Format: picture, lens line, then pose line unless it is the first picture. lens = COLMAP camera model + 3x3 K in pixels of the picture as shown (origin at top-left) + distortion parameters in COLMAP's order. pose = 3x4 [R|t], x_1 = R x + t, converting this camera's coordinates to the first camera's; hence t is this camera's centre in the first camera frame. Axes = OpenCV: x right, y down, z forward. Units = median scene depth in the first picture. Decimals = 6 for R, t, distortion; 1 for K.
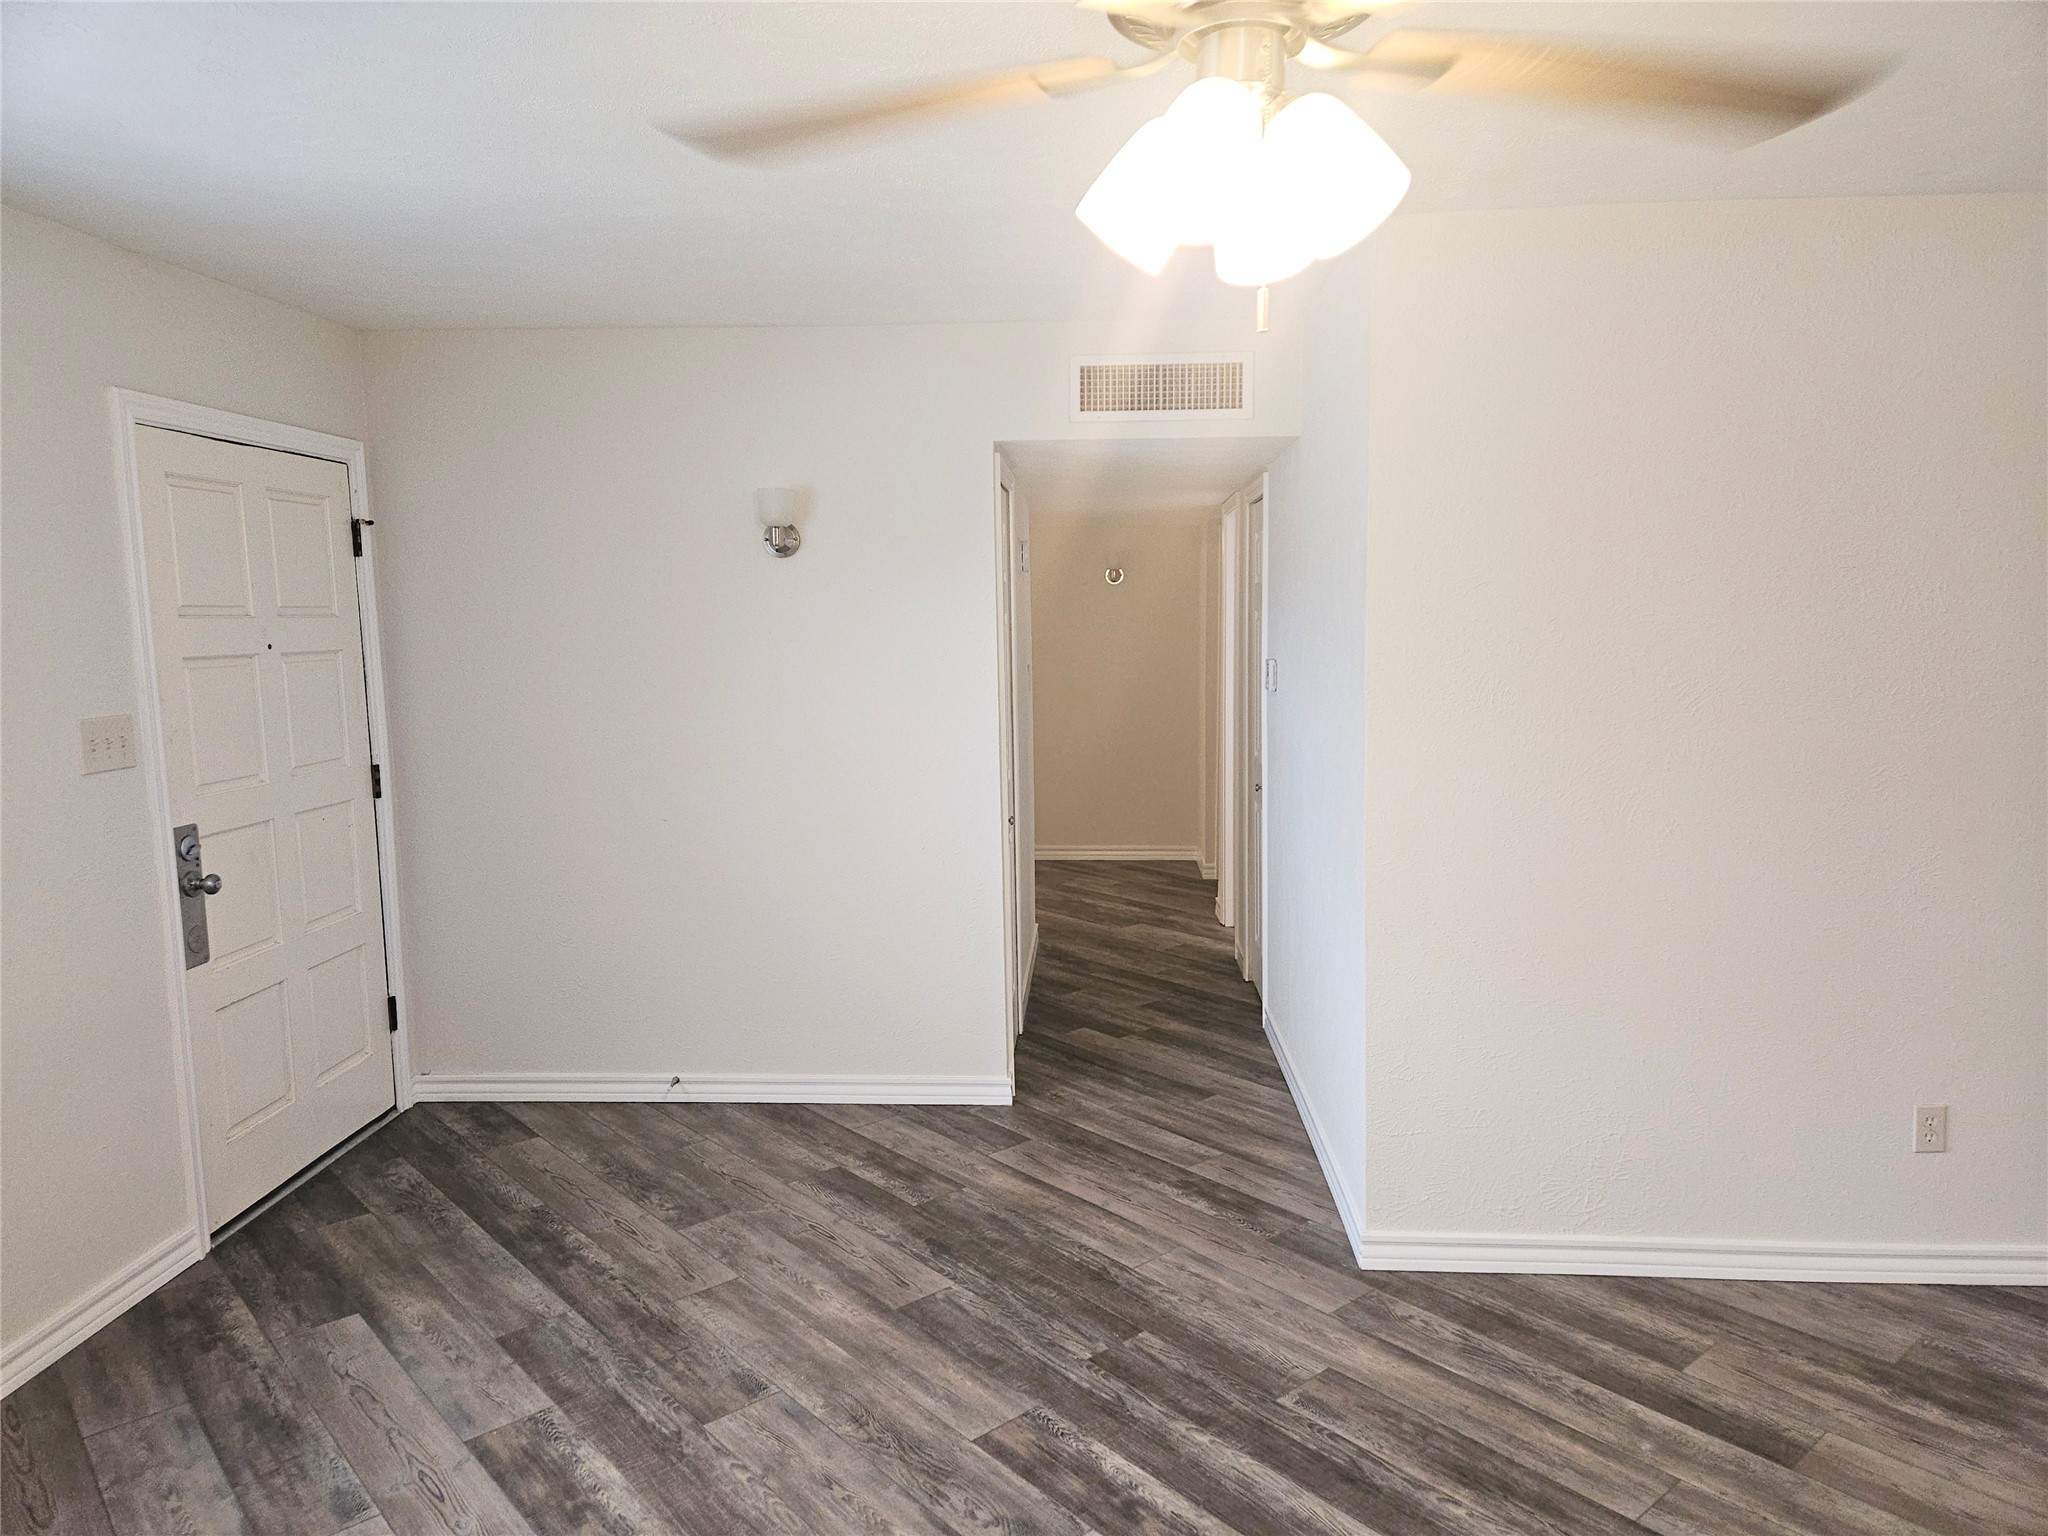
lens RADIAL K [[1353.7, 0, 1042.2], [0, 1353.7, 765.3], [0, 0, 1]] dist [0.072730, -0.057141]
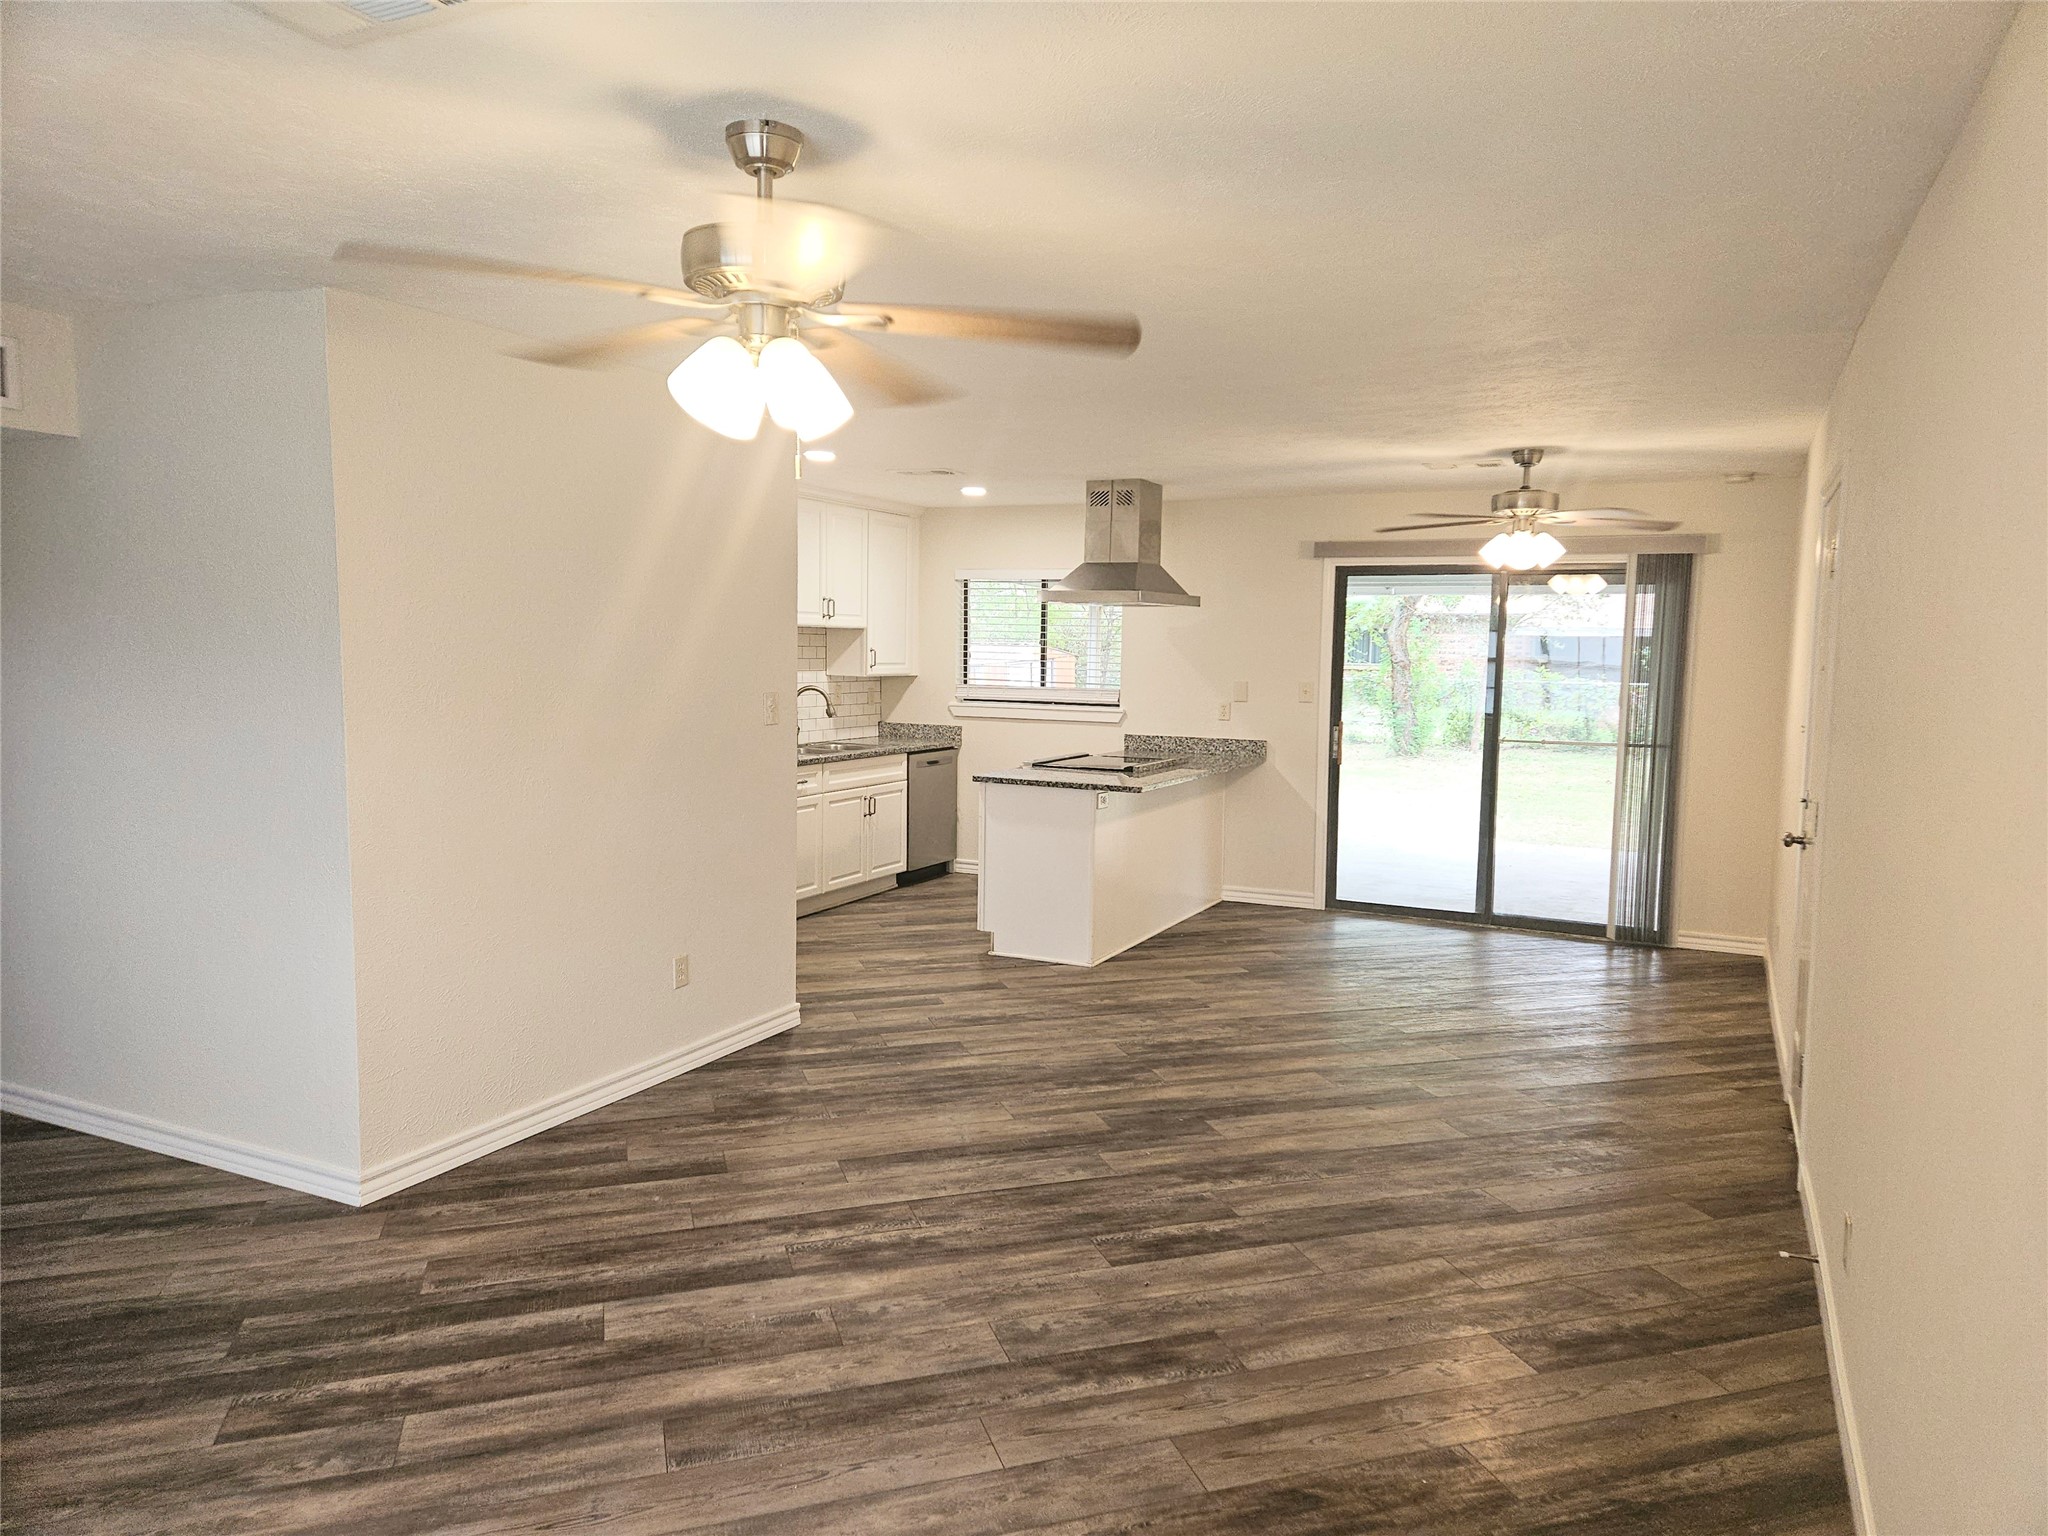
lens RADIAL K [[1353.7, 0, 1042.2], [0, 1353.7, 765.3], [0, 0, 1]] dist [0.072730, -0.057141]
pose [[0.396507, -0.071358, 0.915254, -0.637973], [0.081672, 0.995763, 0.042253, 0.002443], [-0.914392, 0.057997, 0.400655, 0.007780]]
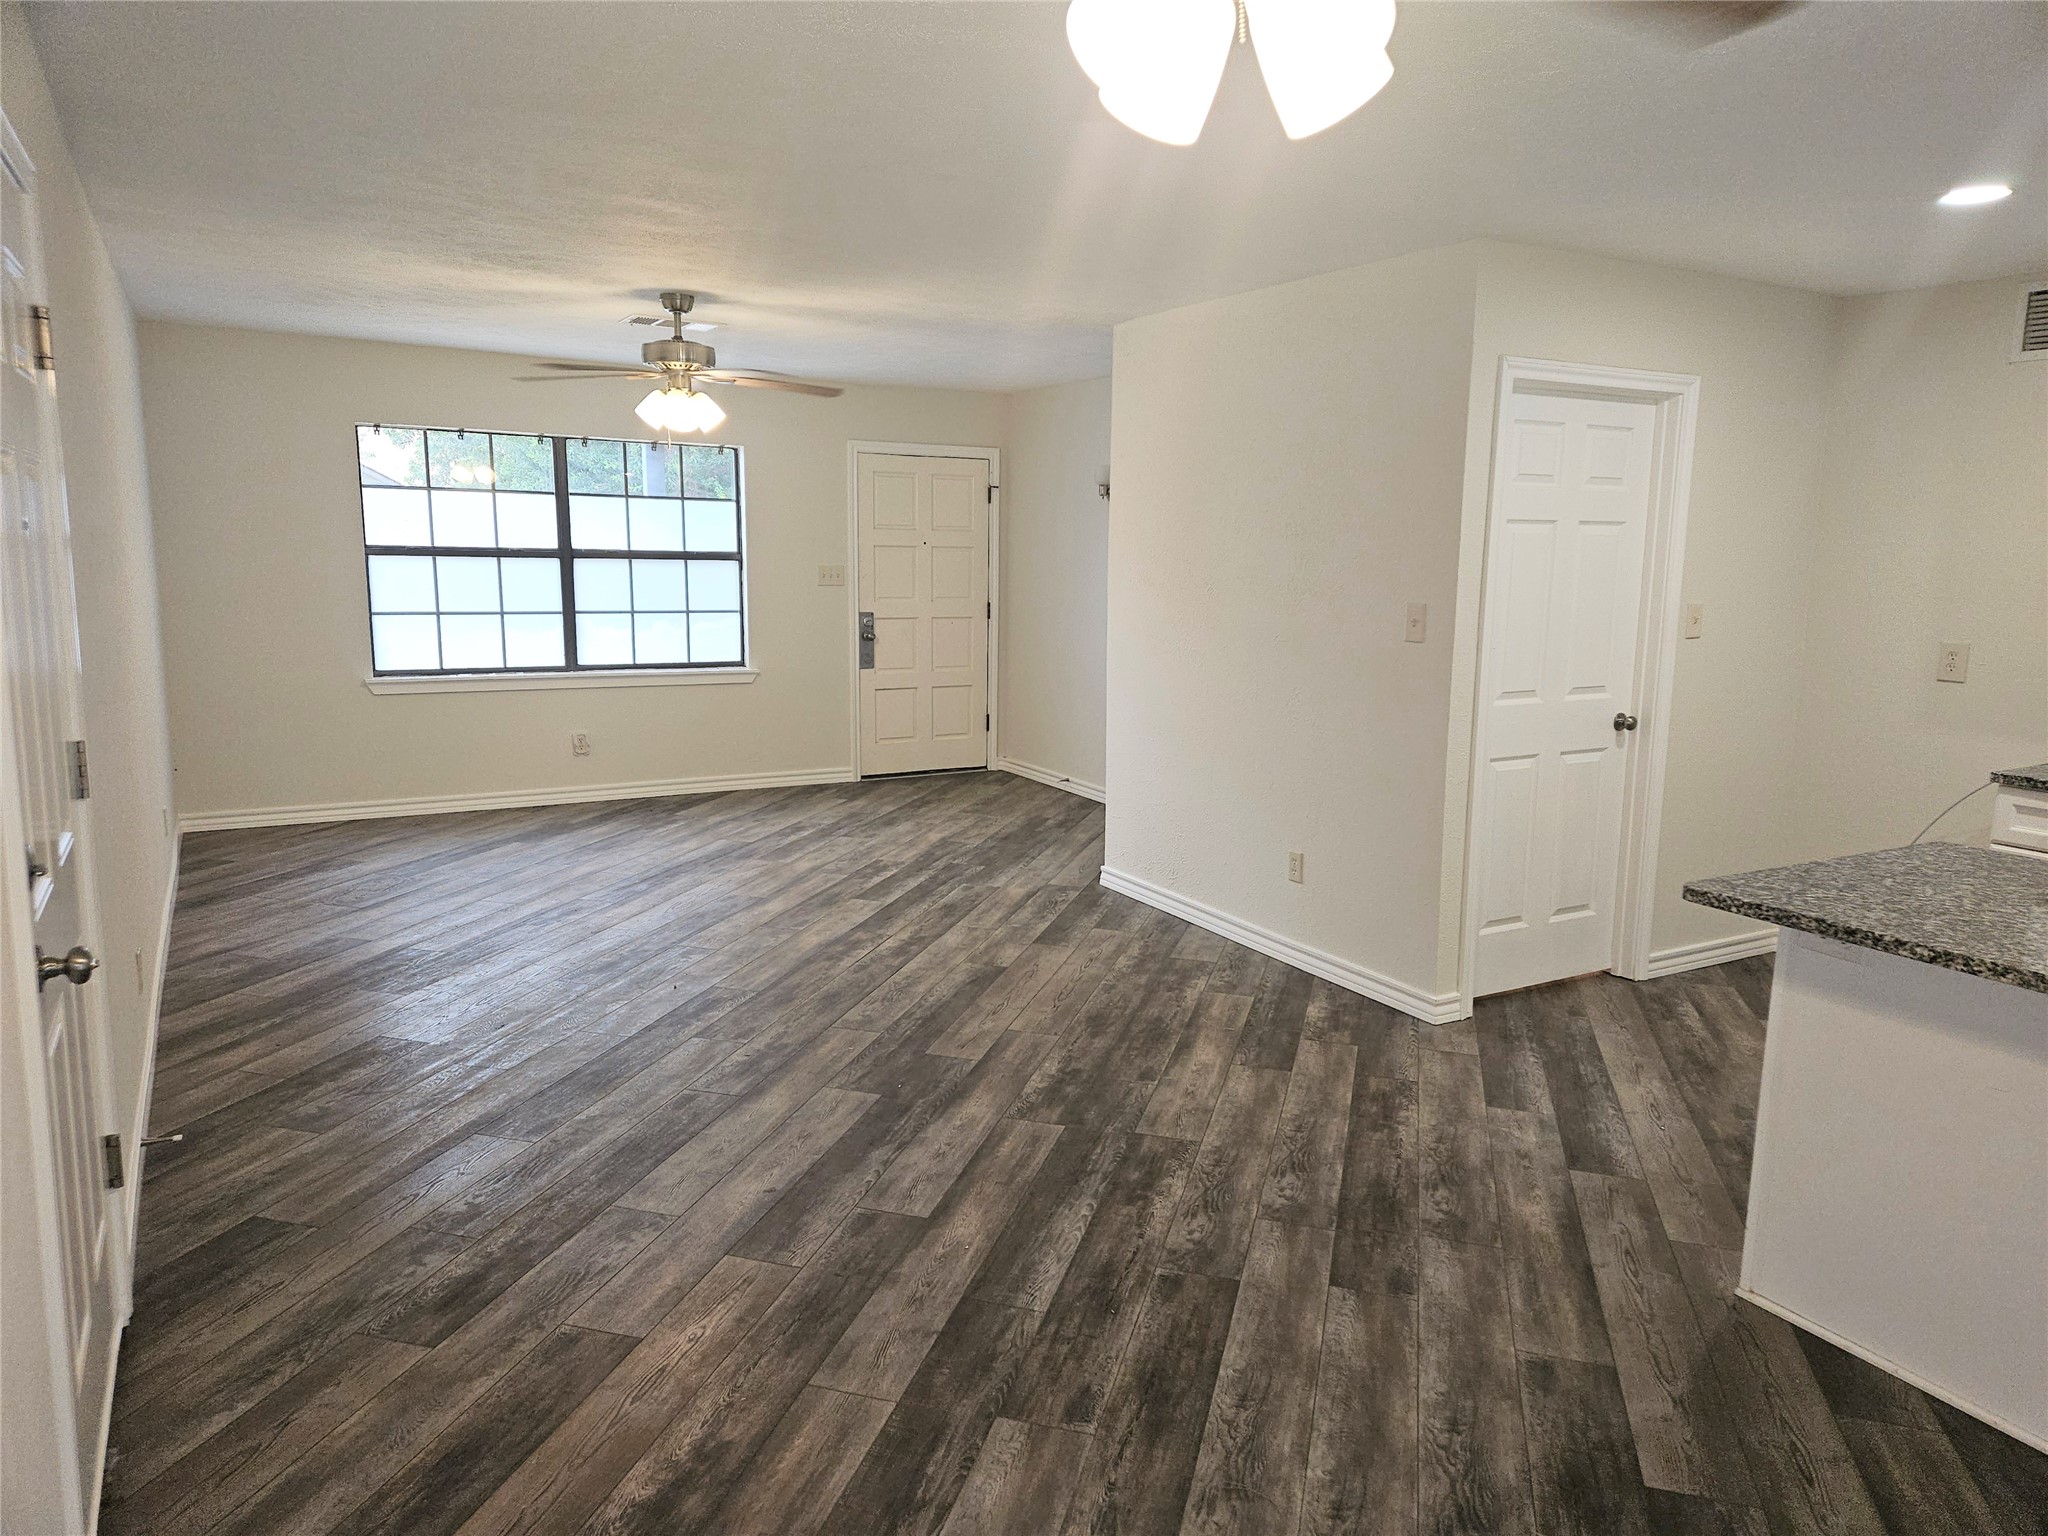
lens RADIAL K [[1353.7, 0, 1042.2], [0, 1353.7, 765.3], [0, 0, 1]] dist [0.072730, -0.057141]
pose [[0.546432, 0.156074, -0.822832, 1.935467], [-0.115974, 0.987118, 0.110219, 0.010474], [0.829434, 0.035200, 0.557494, -0.129711]]
